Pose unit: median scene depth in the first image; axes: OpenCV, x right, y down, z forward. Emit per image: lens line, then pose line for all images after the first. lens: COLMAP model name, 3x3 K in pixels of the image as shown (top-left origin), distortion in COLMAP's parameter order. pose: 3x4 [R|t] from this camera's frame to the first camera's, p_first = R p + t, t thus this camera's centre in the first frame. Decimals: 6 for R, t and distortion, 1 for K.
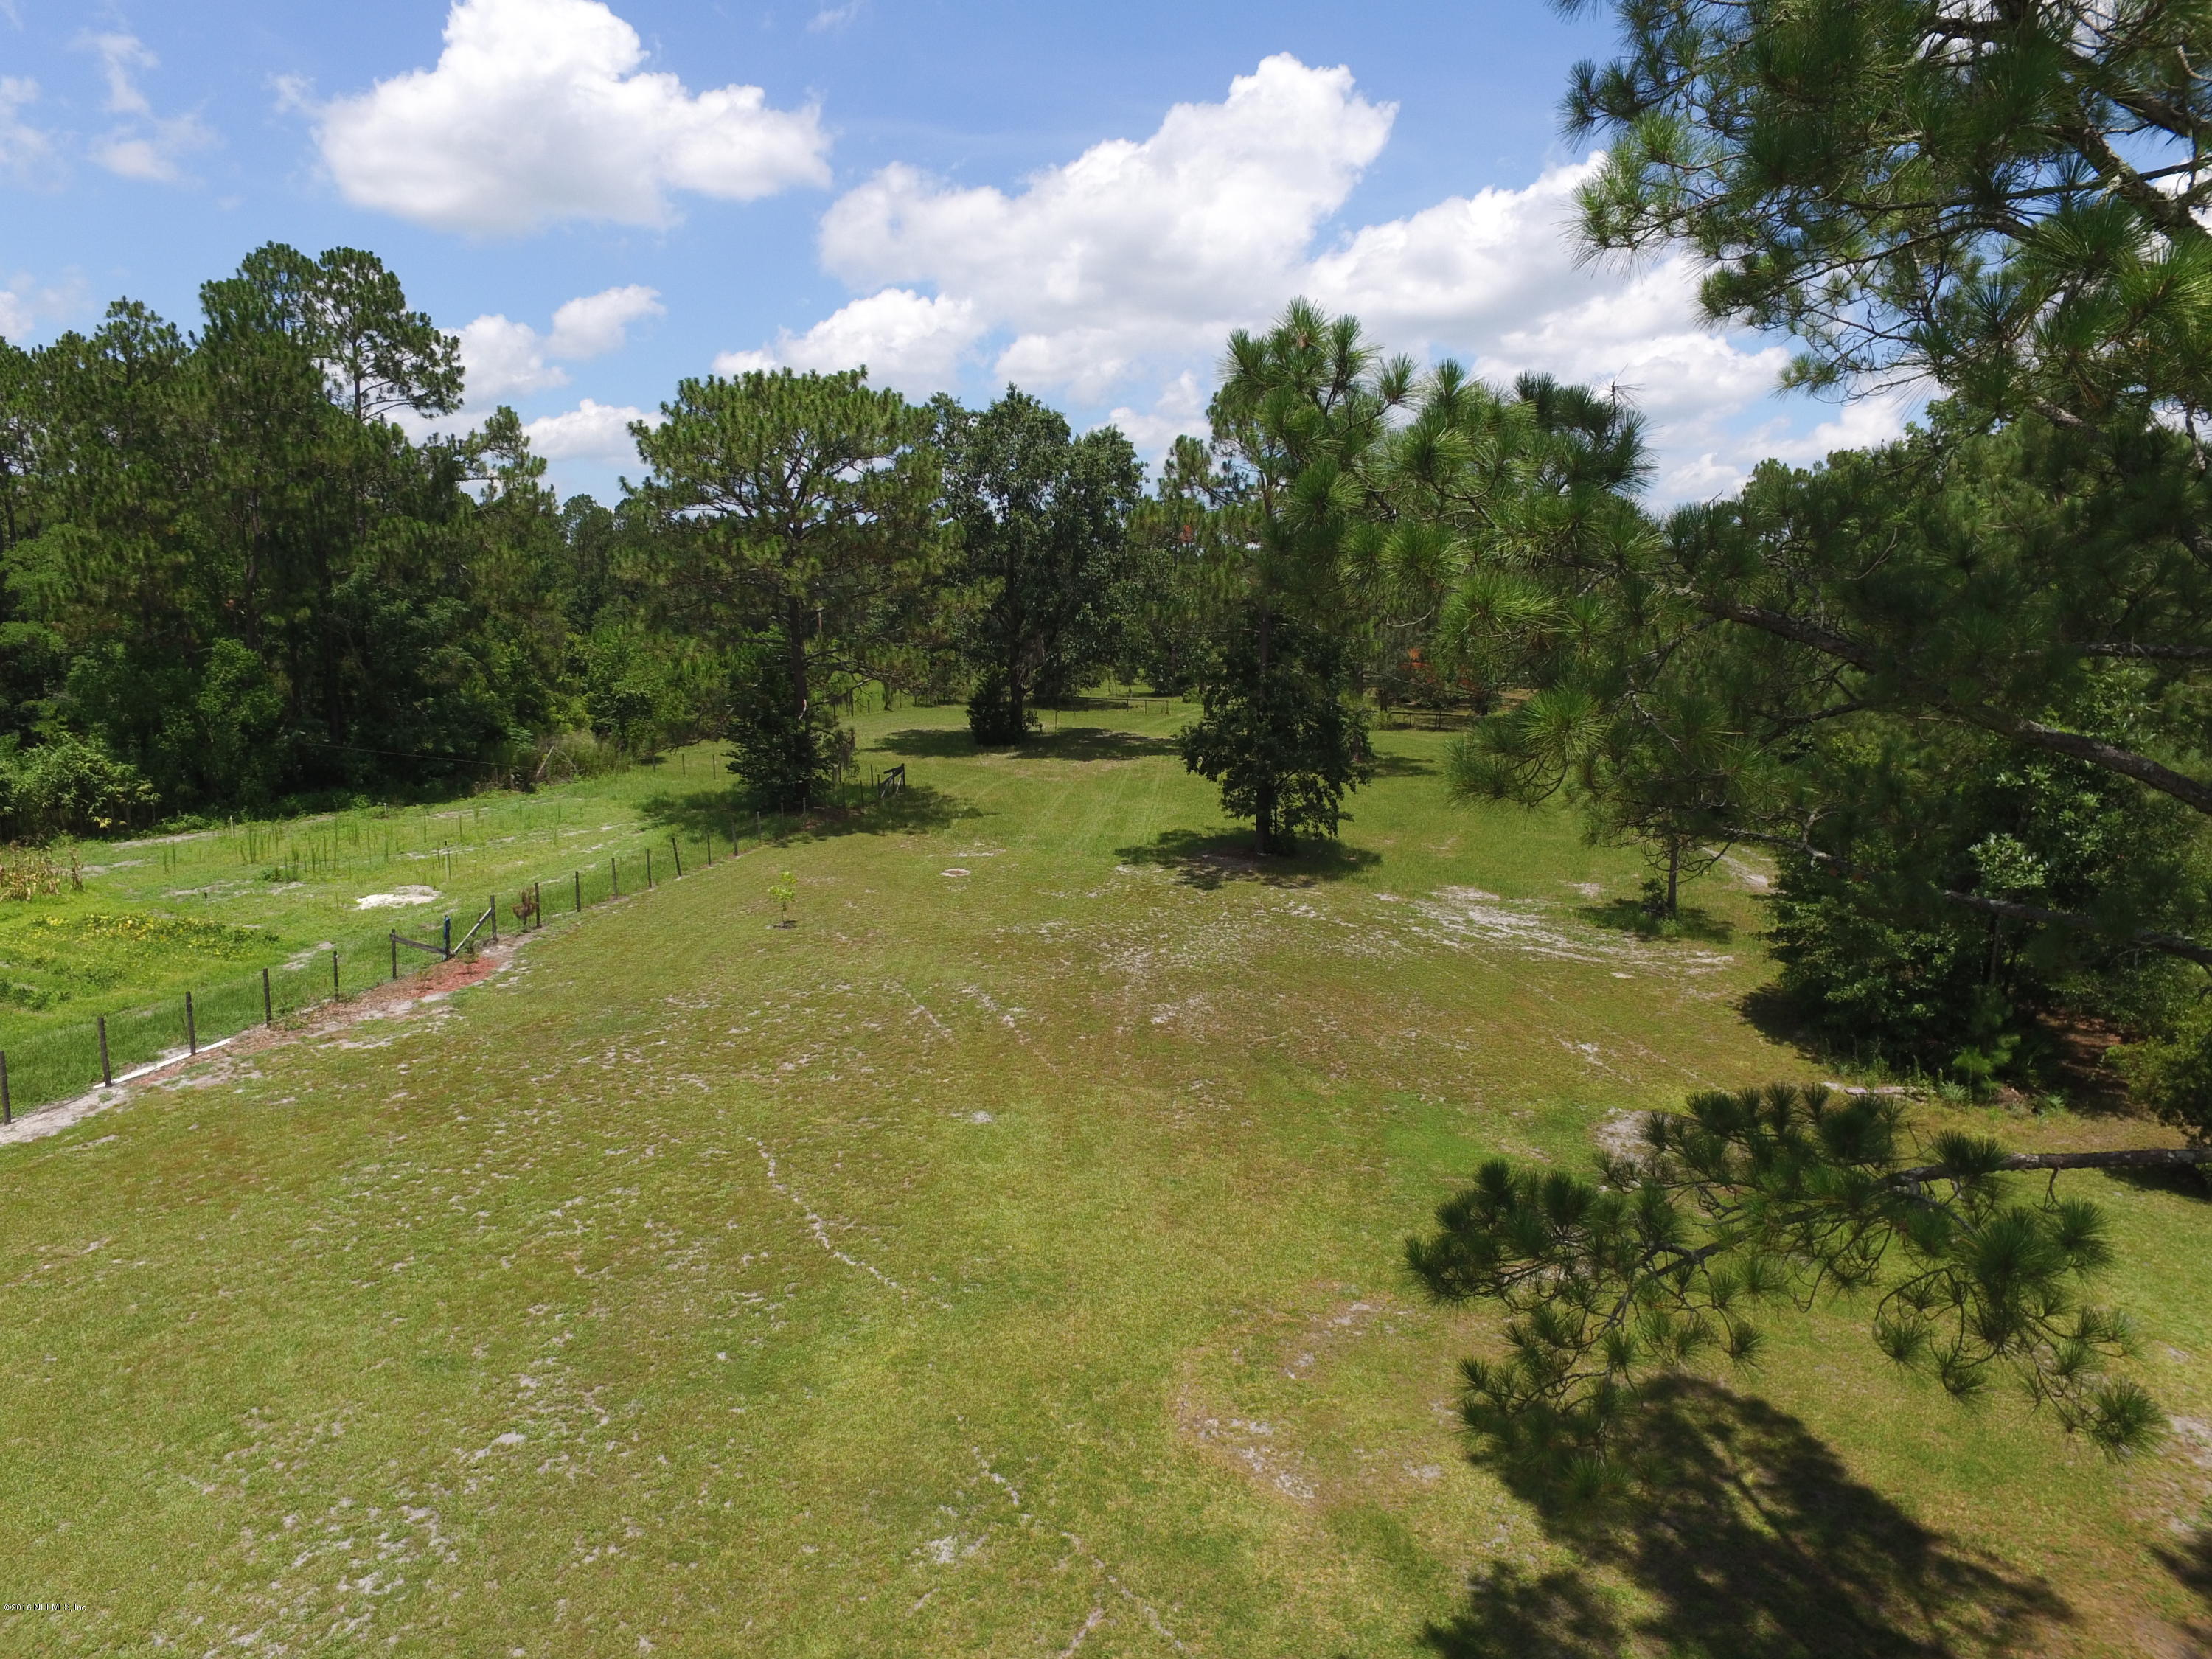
lens RADIAL K [[1293.1, 0, 1098.2], [0, 1293.1, 828.7], [0, 0, 1]] dist [-0.014594, 0.011638]
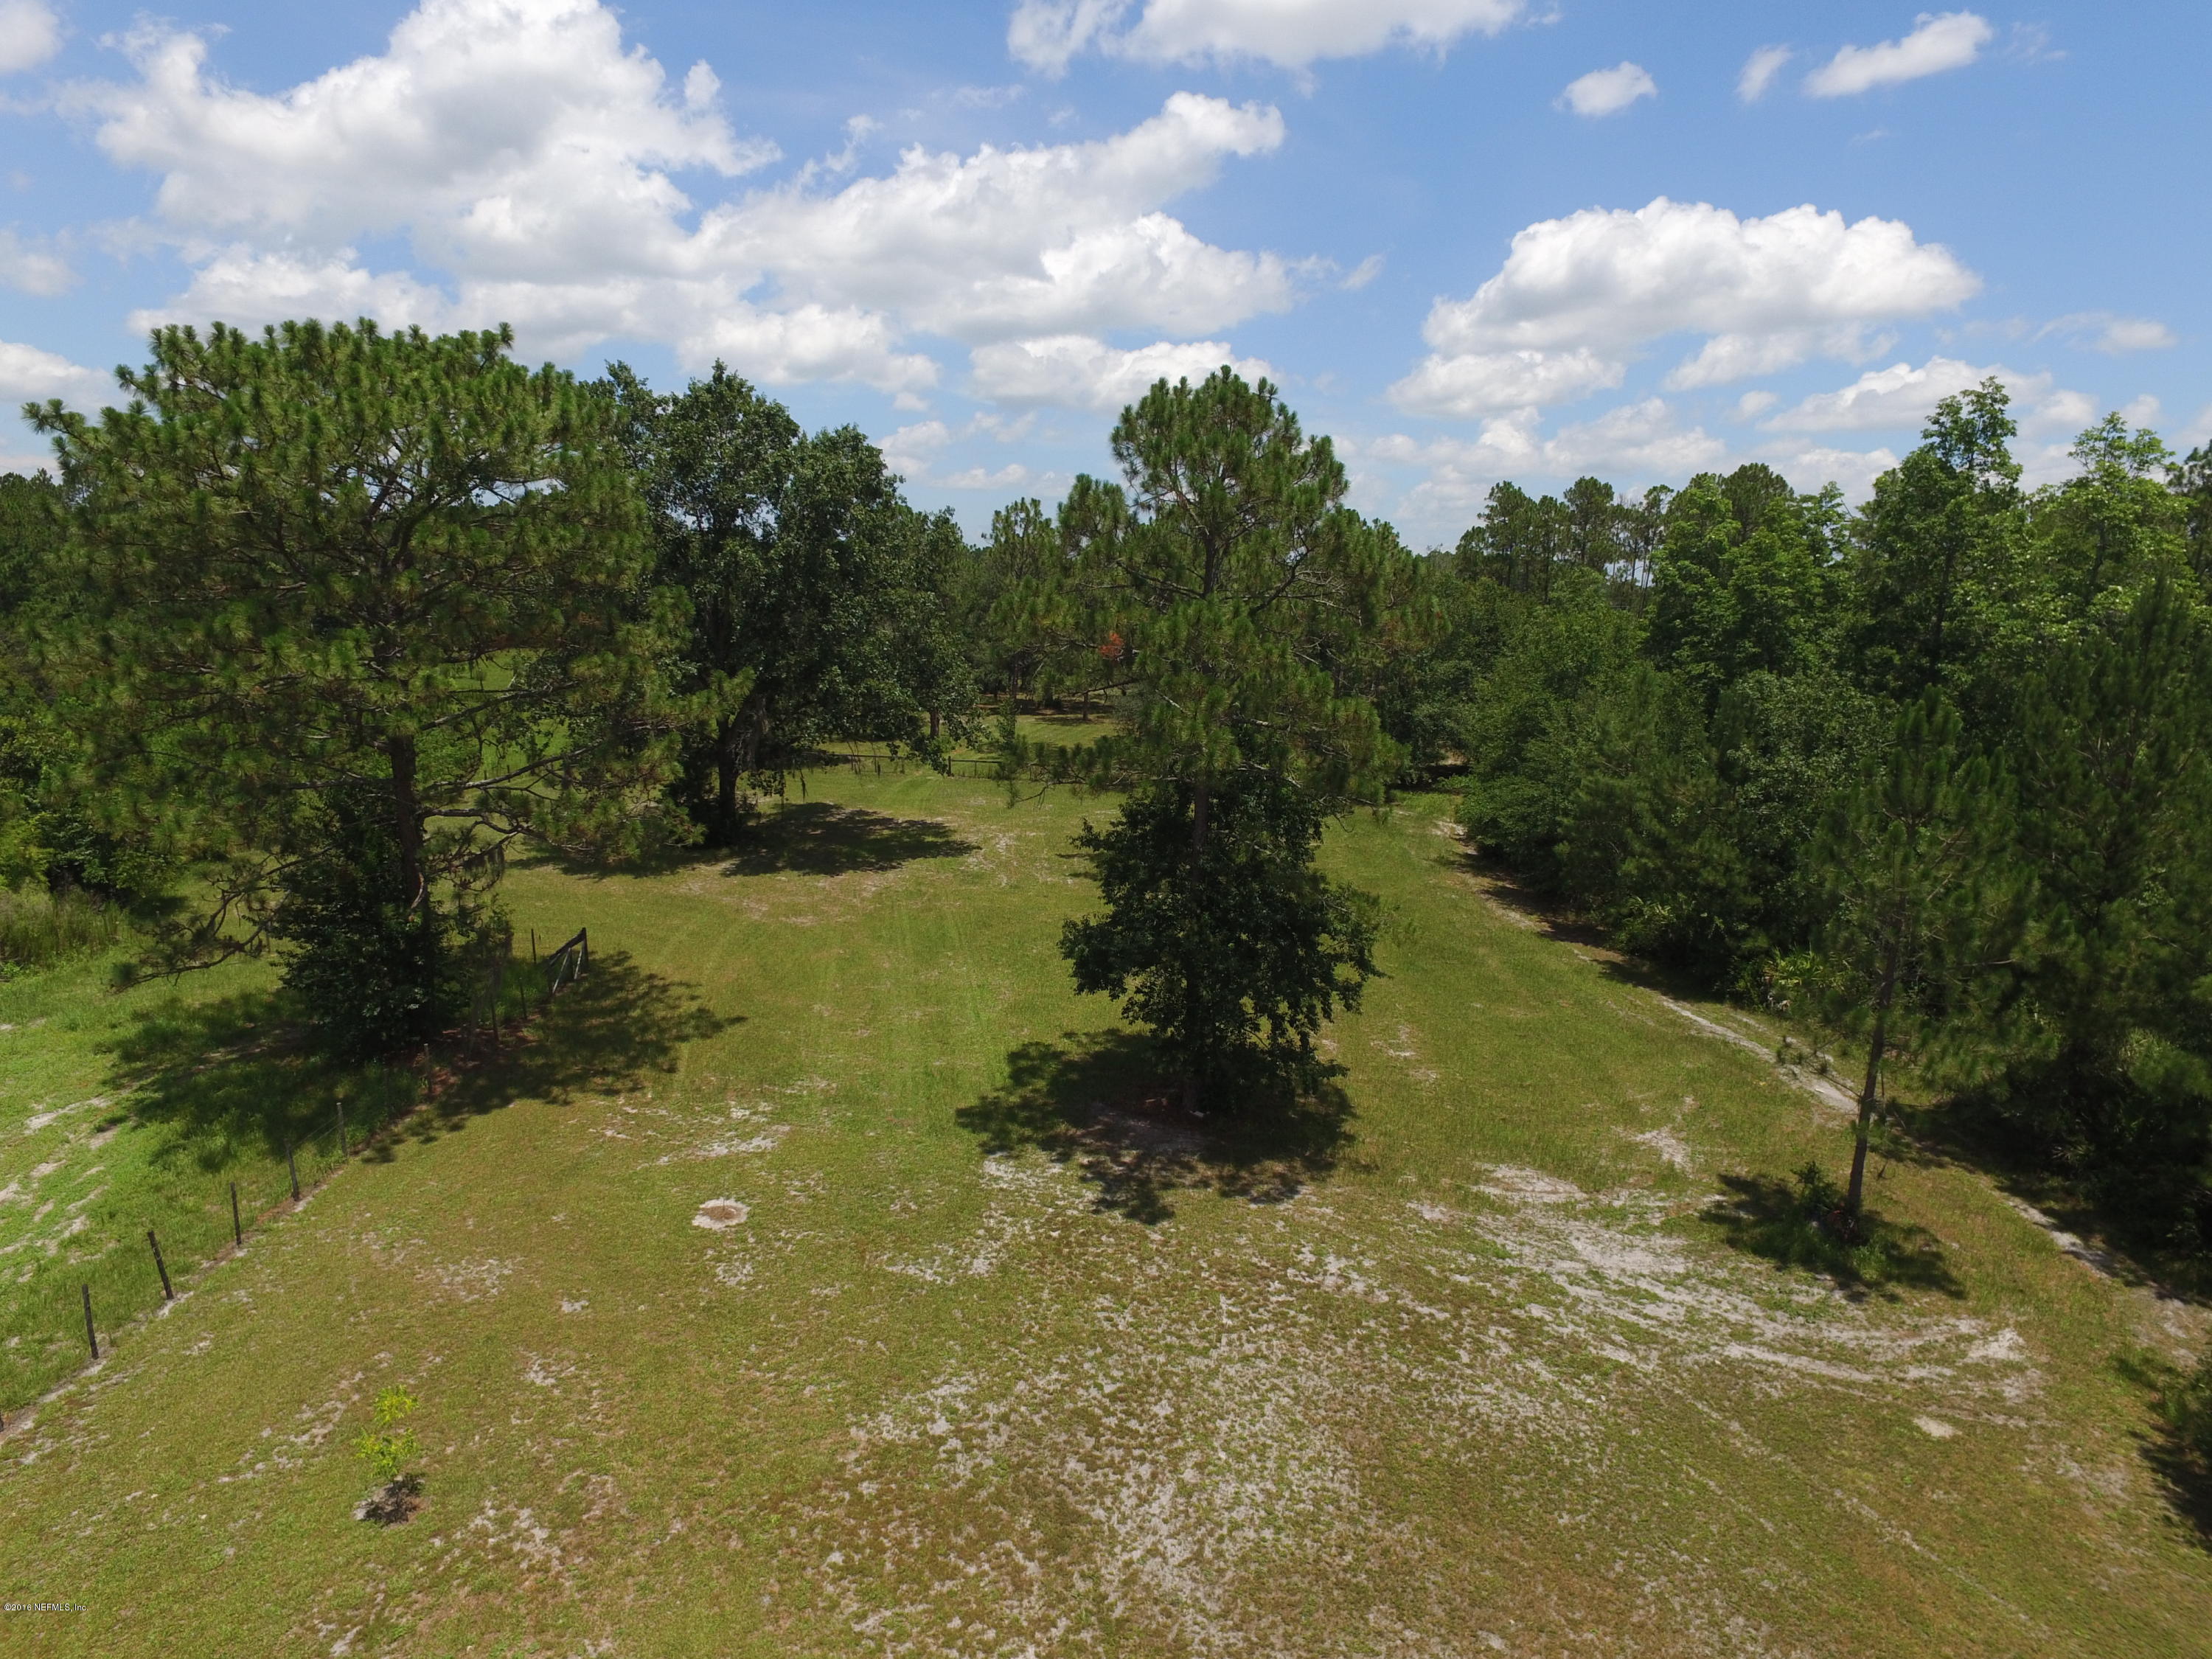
lens RADIAL K [[1293.1, 0, 1098.2], [0, 1293.1, 828.7], [0, 0, 1]] dist [-0.014594, 0.011638]
pose [[0.965333, -0.031083, 0.259164, -0.076562], [0.027482, 0.999469, 0.017507, -0.123420], [-0.259571, -0.009778, 0.965675, 0.336189]]
